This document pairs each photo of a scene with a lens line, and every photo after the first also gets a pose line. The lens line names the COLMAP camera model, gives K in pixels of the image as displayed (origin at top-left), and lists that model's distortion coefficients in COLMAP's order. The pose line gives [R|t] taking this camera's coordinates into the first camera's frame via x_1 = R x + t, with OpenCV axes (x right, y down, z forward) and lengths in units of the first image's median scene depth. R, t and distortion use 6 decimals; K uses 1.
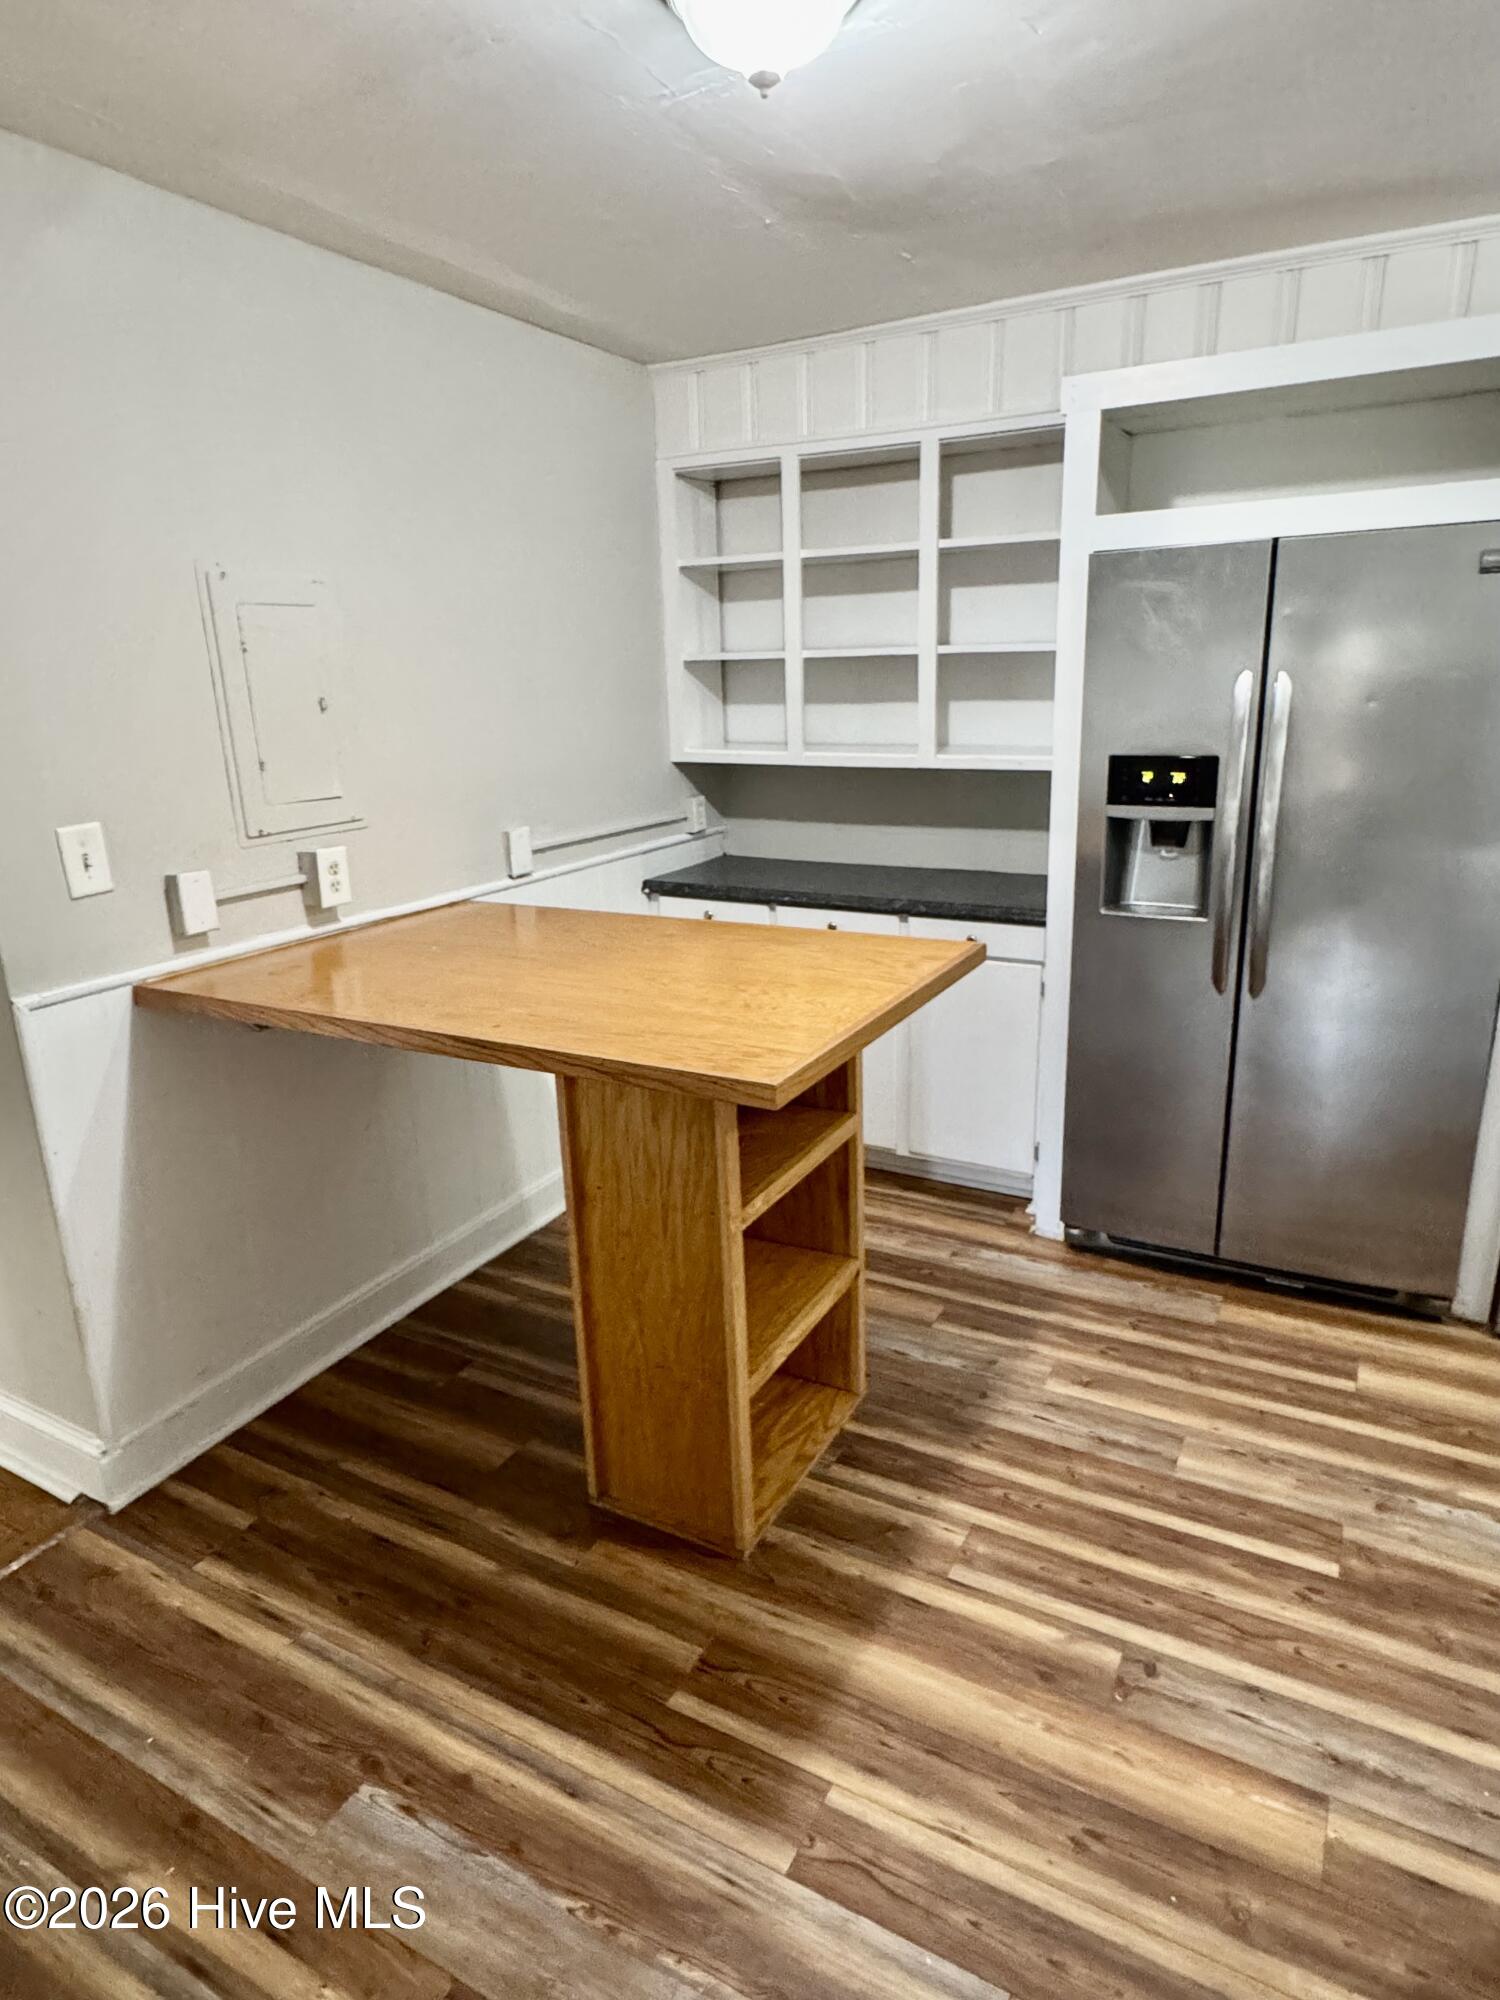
lens RADIAL K [[1151.1, 0, 747.9], [0, 1151.1, 991.2], [0, 0, 1]] dist [-0.006119, 0.002852]
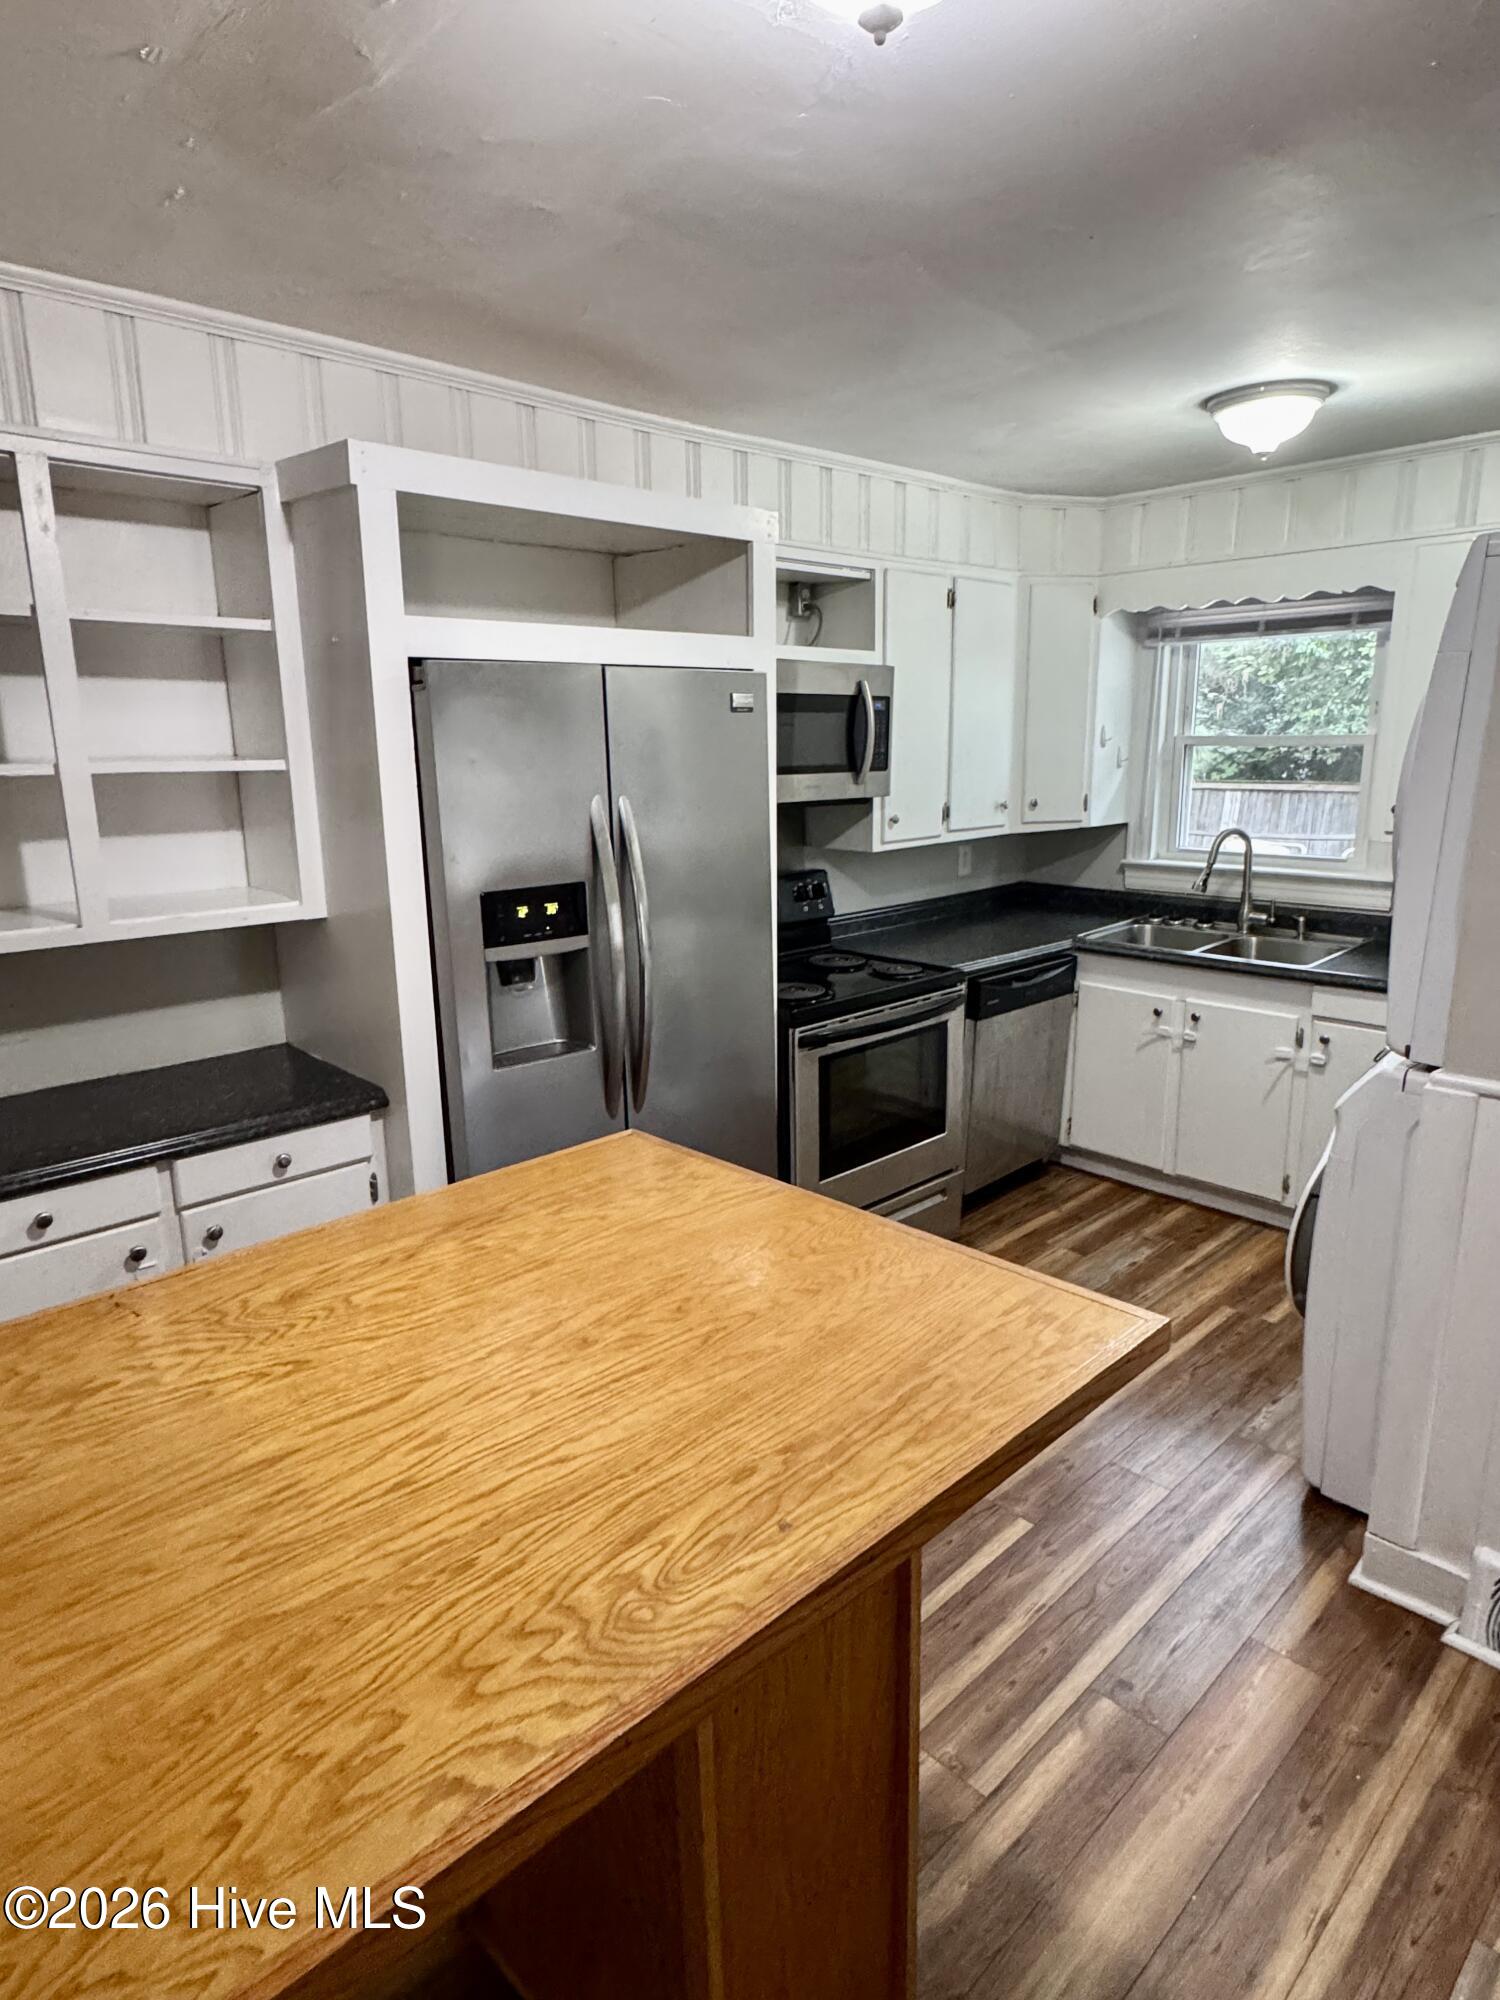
lens RADIAL K [[1151.1, 0, 759.4], [0, 1151.1, 991.1], [0, 0, 1]] dist [-0.006119, 0.002852]
pose [[0.297465, -0.179037, 0.937795, -0.601280], [0.255008, 0.961473, 0.102670, -0.229627], [-0.920046, 0.208604, 0.331661, 0.729081]]
